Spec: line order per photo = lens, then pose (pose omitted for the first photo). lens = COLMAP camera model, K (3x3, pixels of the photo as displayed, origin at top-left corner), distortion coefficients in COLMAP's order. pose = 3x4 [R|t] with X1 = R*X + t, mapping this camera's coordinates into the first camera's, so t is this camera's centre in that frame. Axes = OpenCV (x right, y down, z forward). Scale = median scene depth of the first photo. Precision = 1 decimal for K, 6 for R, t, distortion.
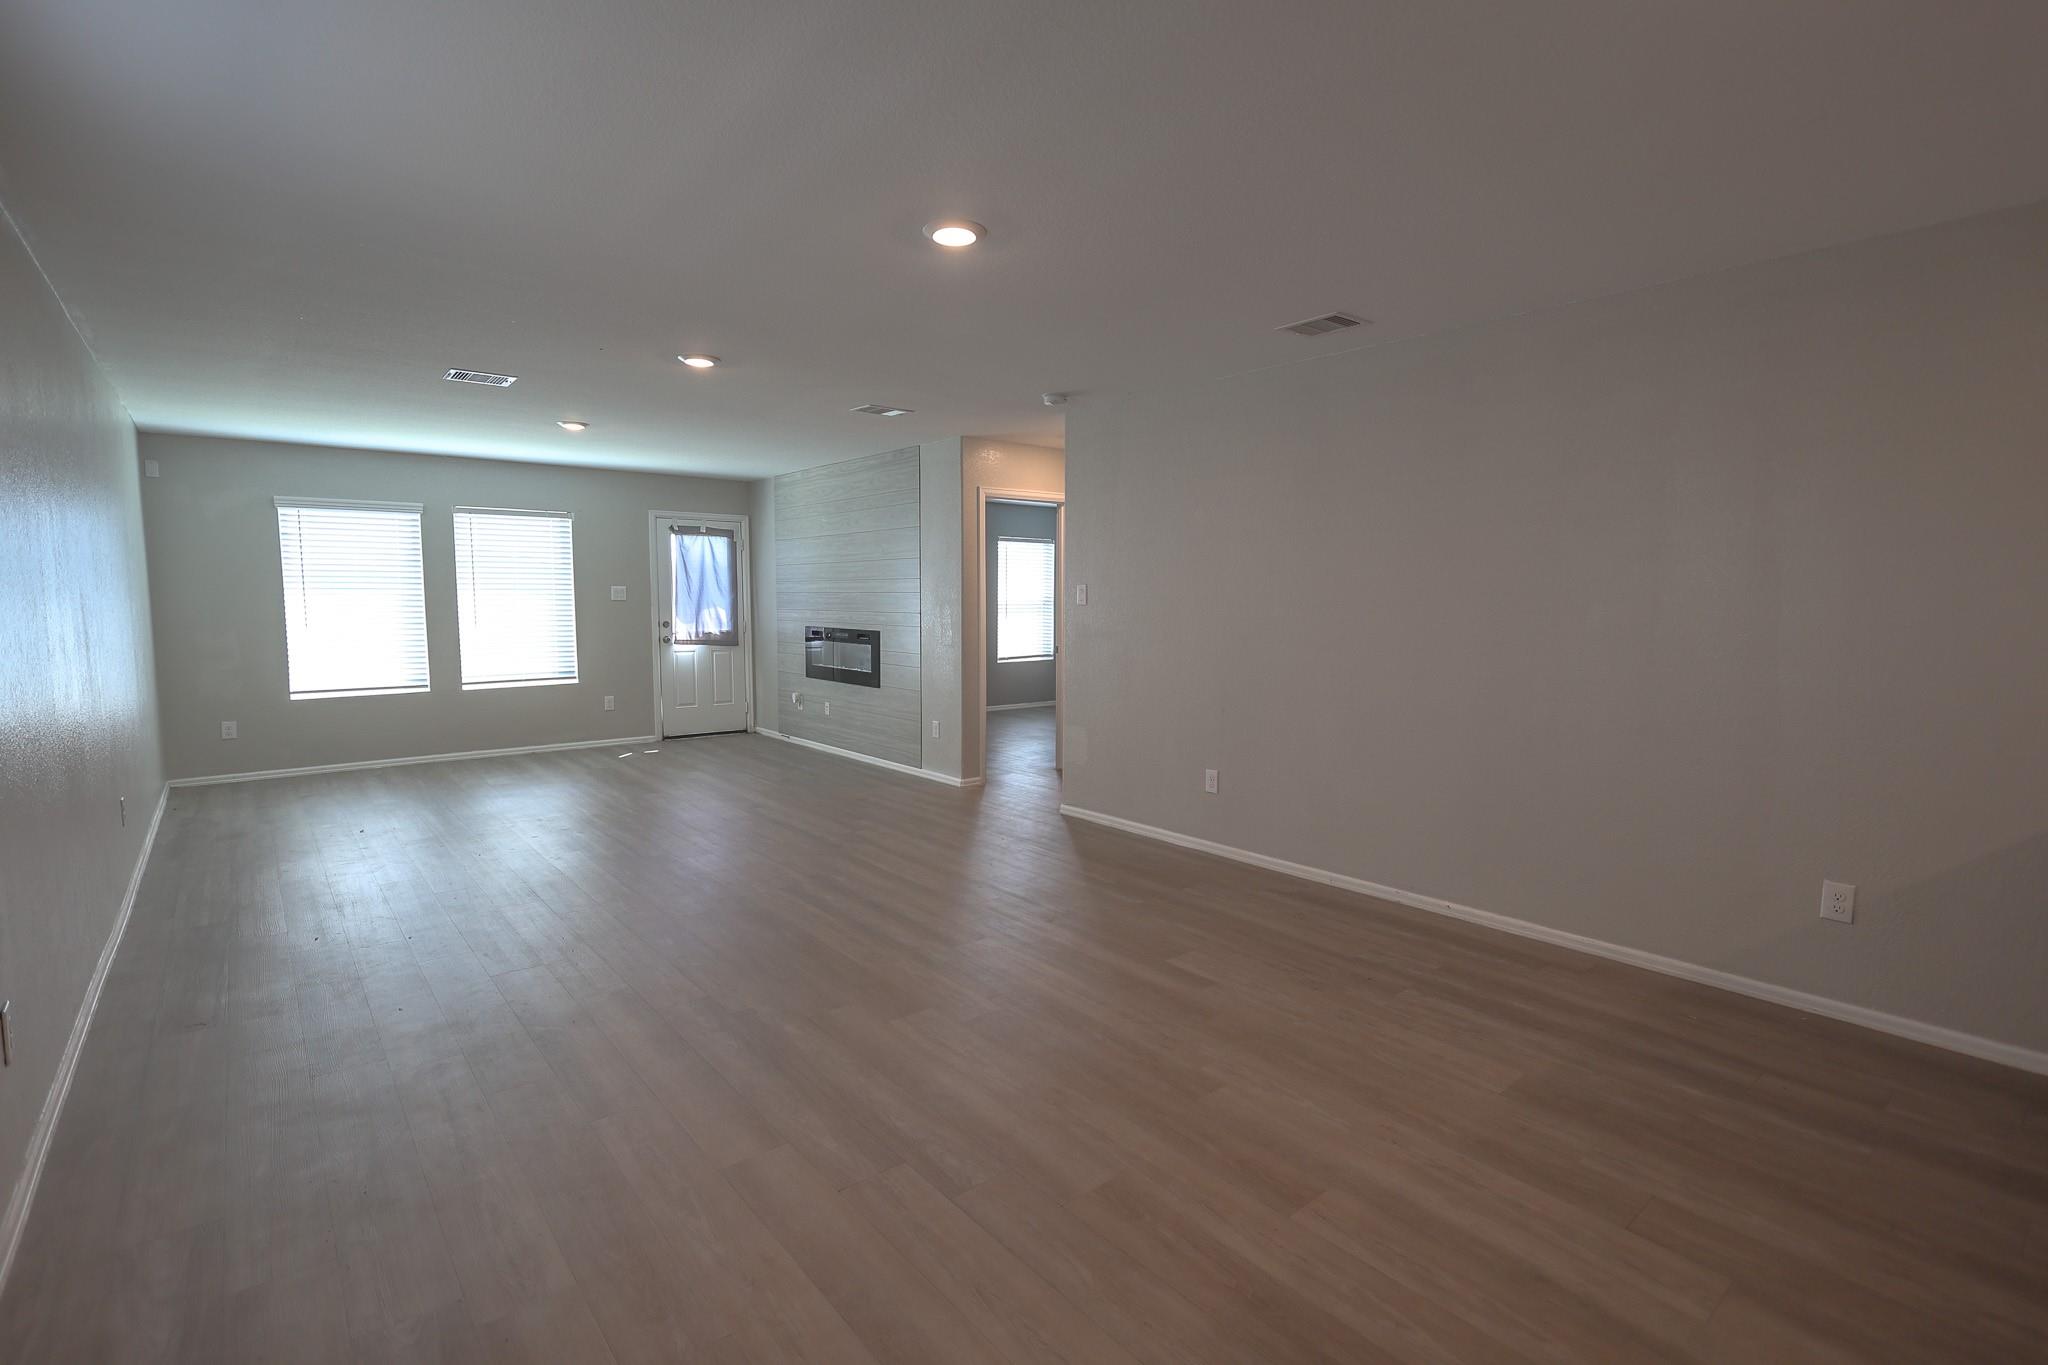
lens RADIAL K [[948.4, 0, 1024.0], [0, 948.4, 682.4], [0, 0, 1]] dist [0.001235, 0.000298]
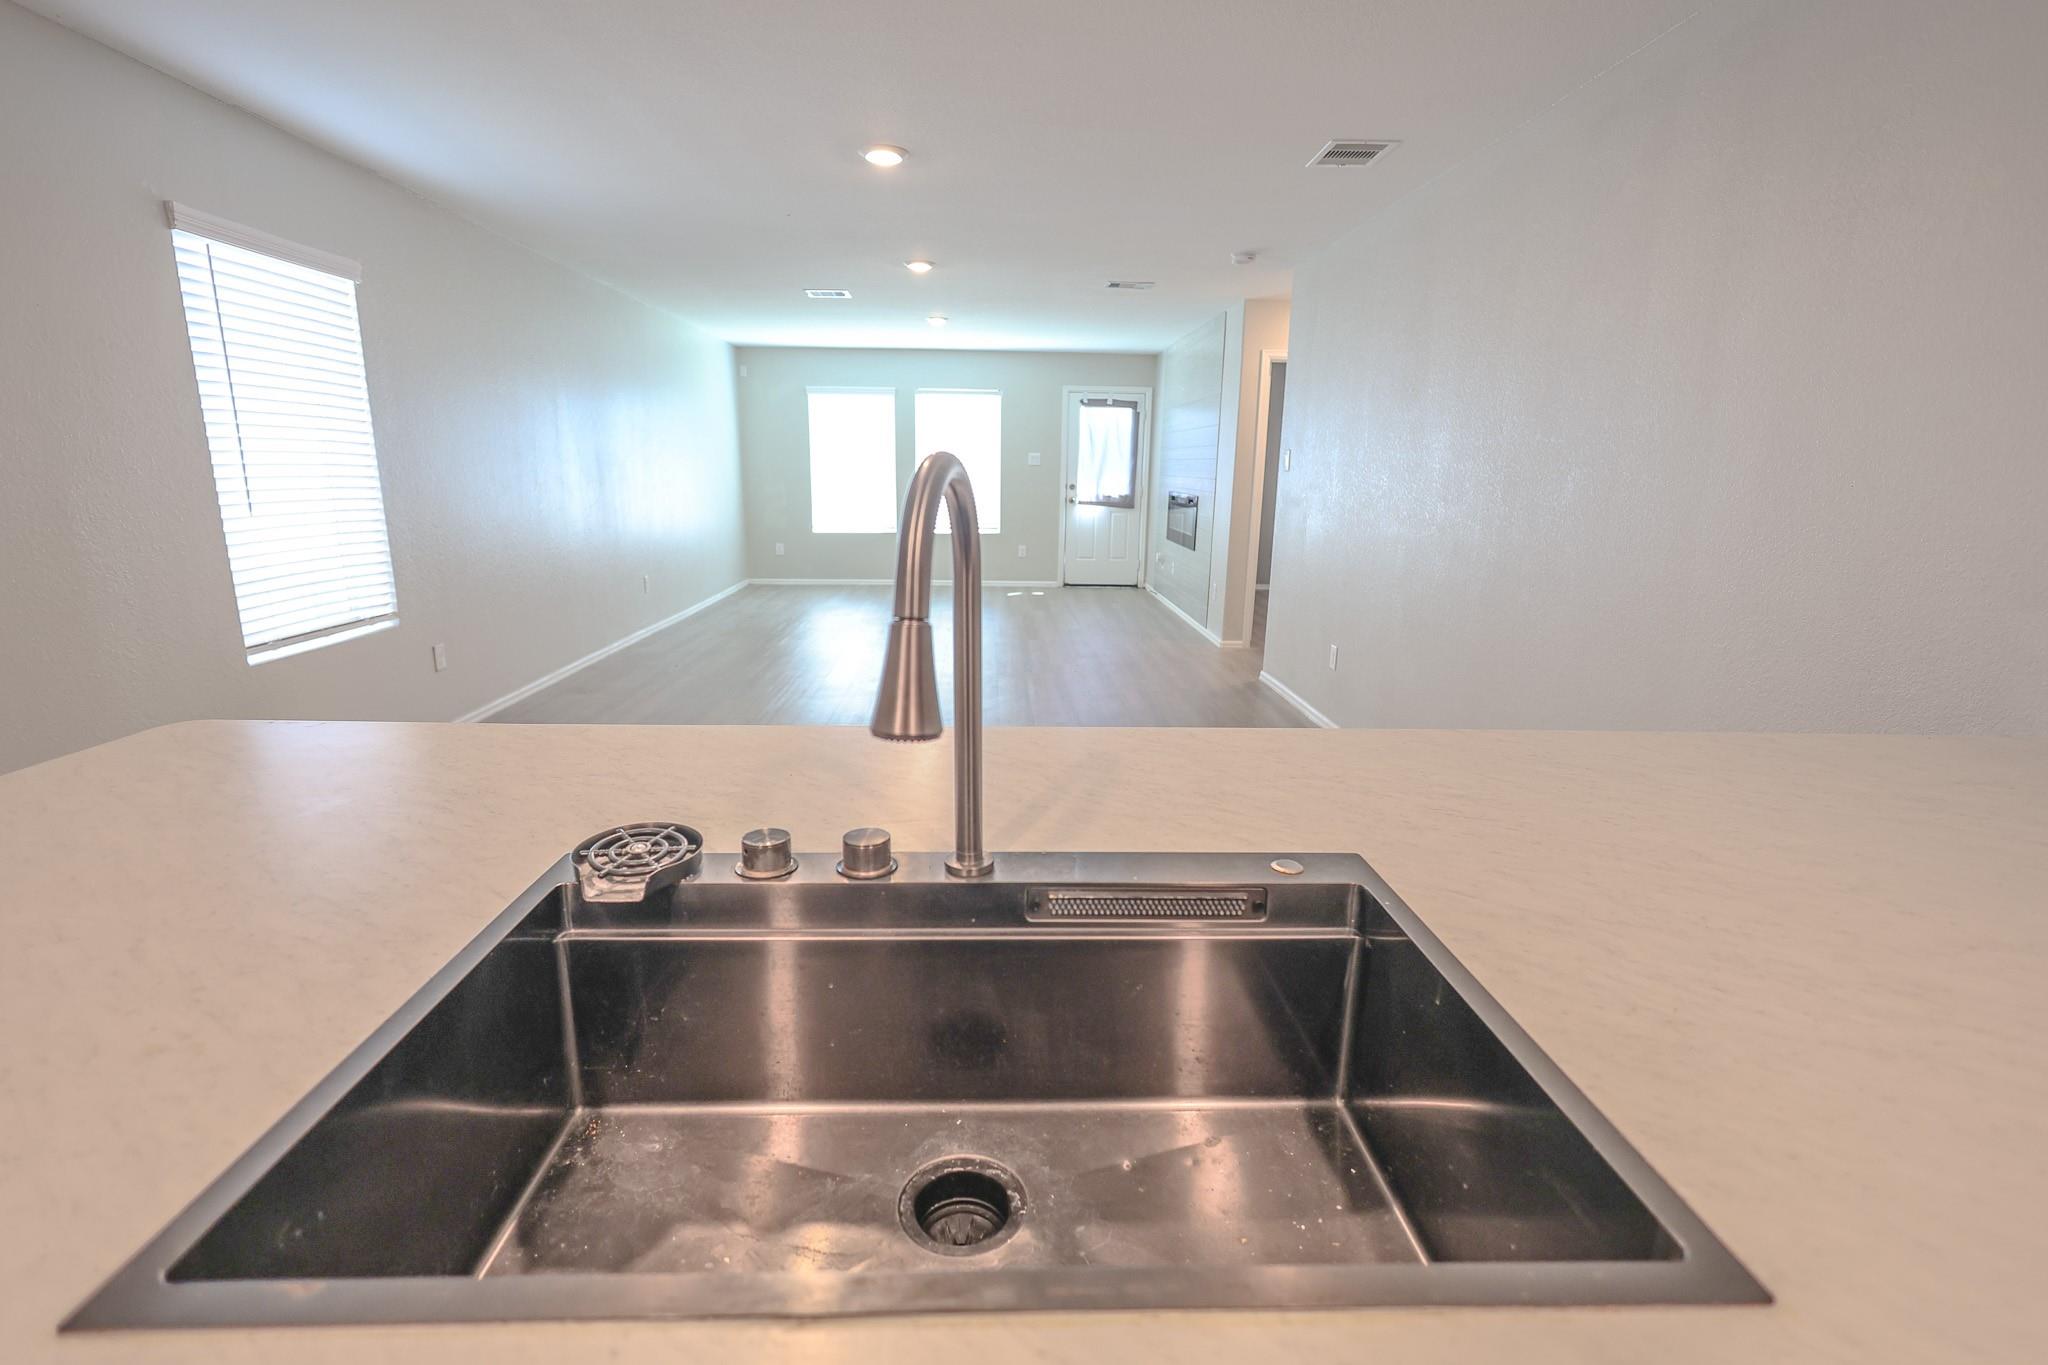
lens RADIAL K [[948.4, 0, 1019.9], [0, 948.4, 686.6], [0, 0, 1]] dist [0.001235, 0.000298]
pose [[0.797743, 0.149518, -0.584167, 0.313867], [-0.069816, 0.985158, 0.156810, 0.002294], [0.598943, -0.084310, 0.796341, 0.018690]]
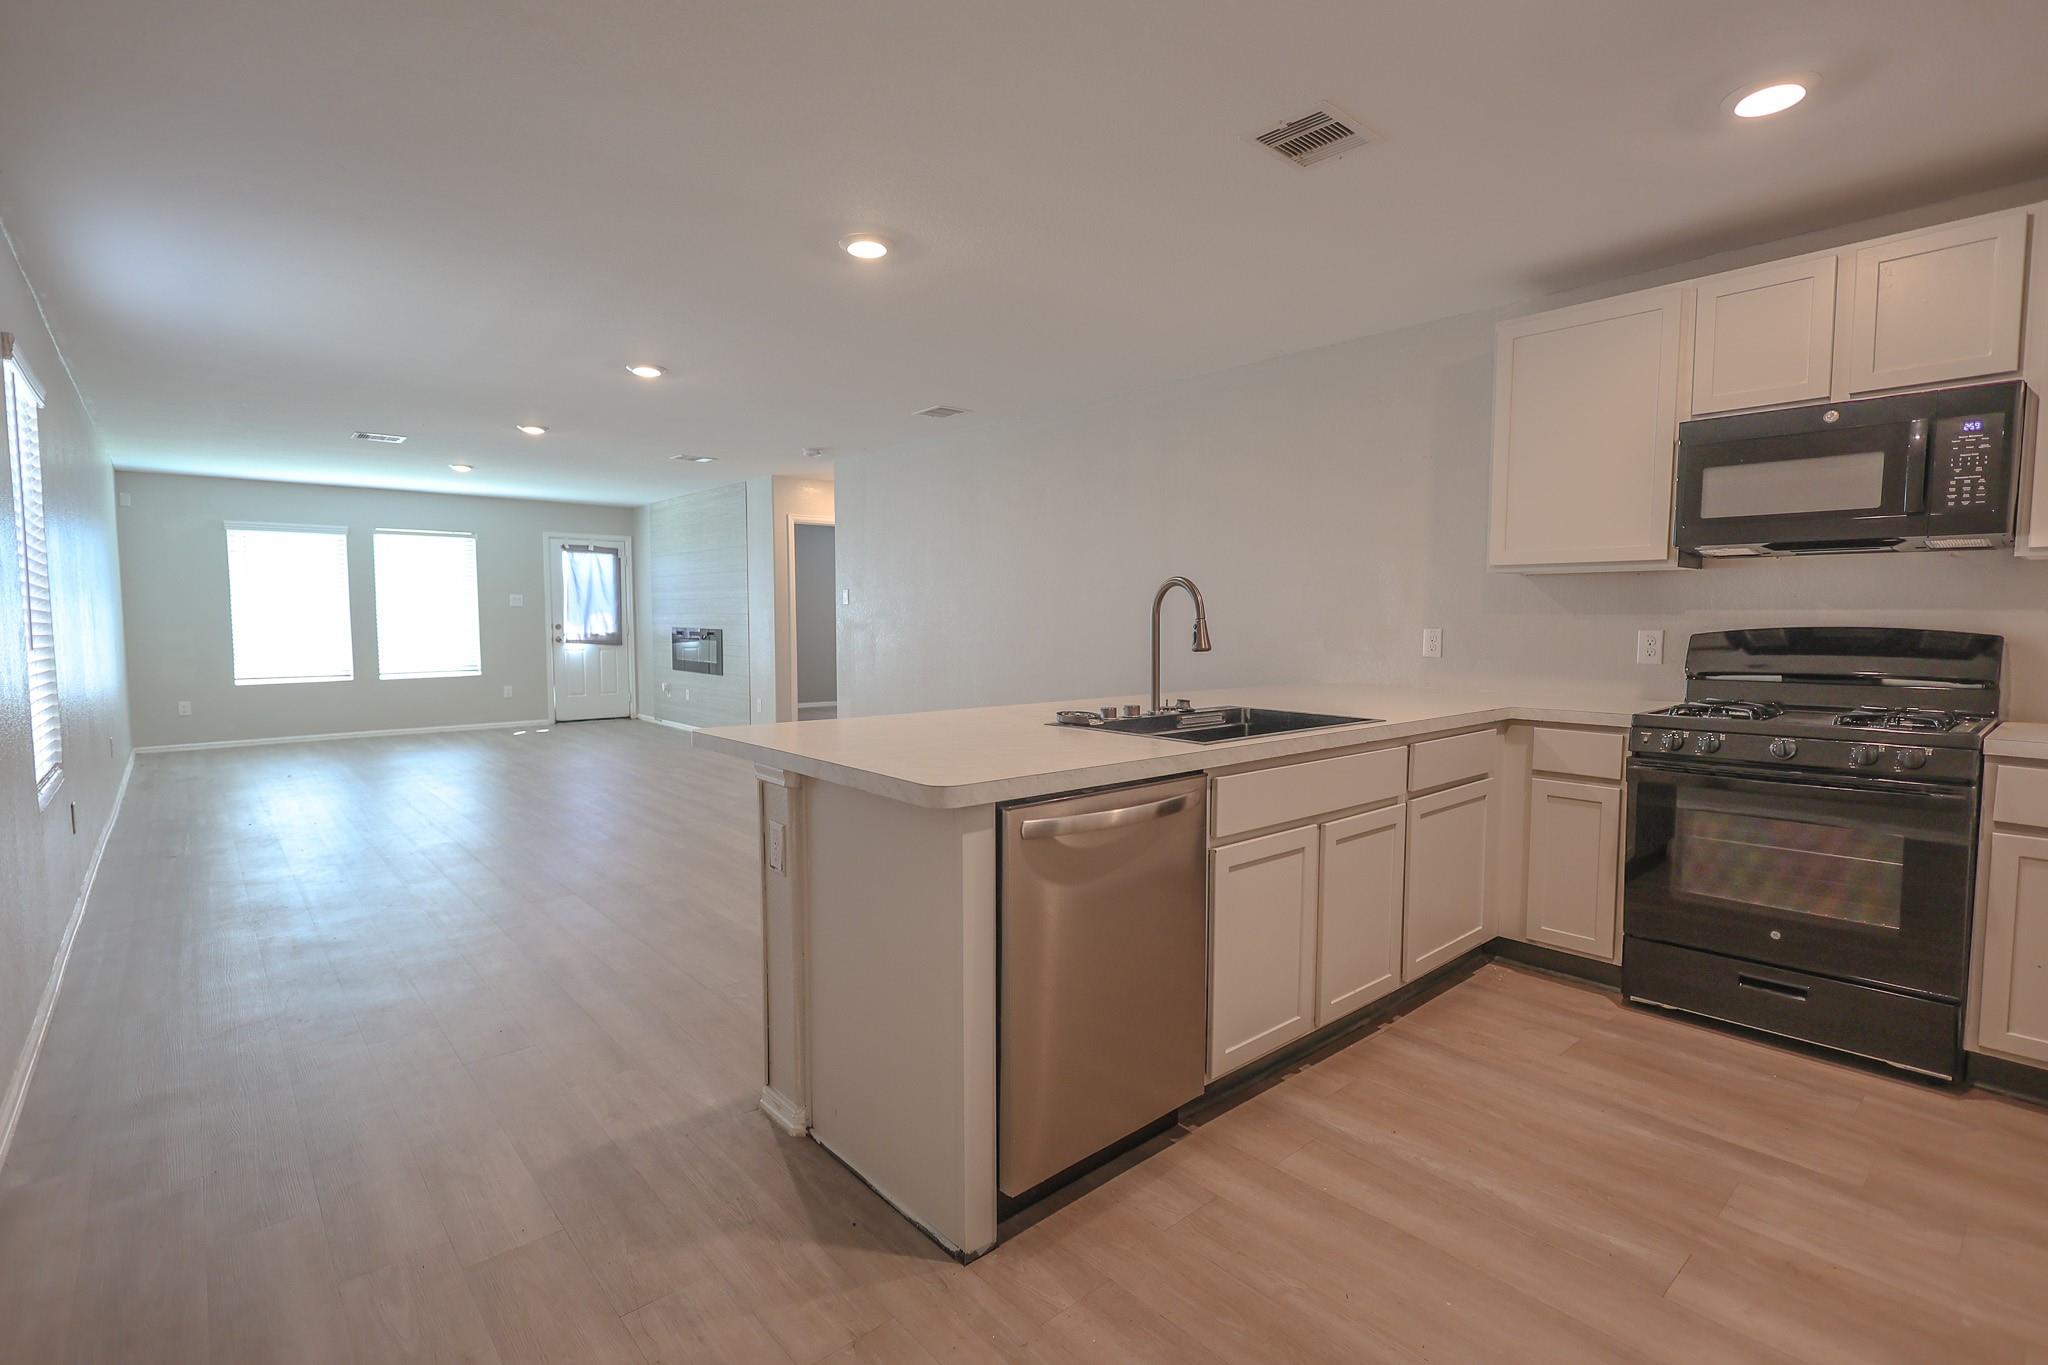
lens RADIAL K [[948.4, 0, 1018.8], [0, 948.4, 683.3], [0, 0, 1]] dist [0.001235, 0.000298]
pose [[0.999547, -0.003428, 0.029905, 0.184085], [0.004006, 0.999806, -0.019289, 0.039065], [-0.029833, 0.019400, 0.999367, -0.233794]]
